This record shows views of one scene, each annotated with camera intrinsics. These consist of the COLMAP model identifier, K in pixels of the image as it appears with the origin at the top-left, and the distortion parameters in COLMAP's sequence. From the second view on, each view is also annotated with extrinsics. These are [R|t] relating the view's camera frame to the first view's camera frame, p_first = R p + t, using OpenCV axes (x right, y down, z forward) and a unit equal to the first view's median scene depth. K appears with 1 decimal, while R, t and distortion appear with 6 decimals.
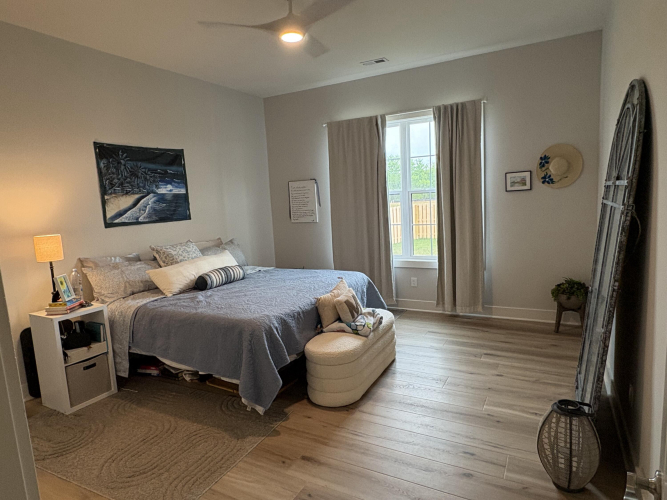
lens RADIAL K [[406.9, 0, 333.4], [0, 406.9, 251.2], [0, 0, 1]] dist [0.005204, 0.000517]
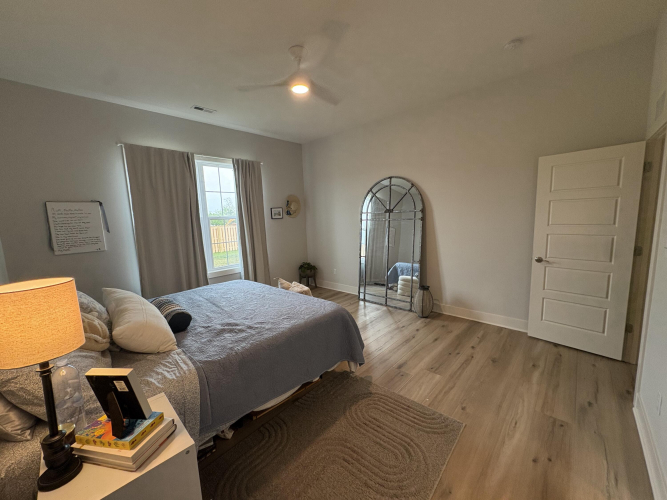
lens RADIAL K [[266.2, 0, 333.3], [0, 266.2, 250.2], [0, 0, 1]] dist [-0.000243, 0.000253]
pose [[0.245893, -0.082882, 0.965747, -0.569980], [0.155576, 0.986795, 0.045076, -0.025539], [-0.956730, 0.139163, 0.255540, 0.457829]]
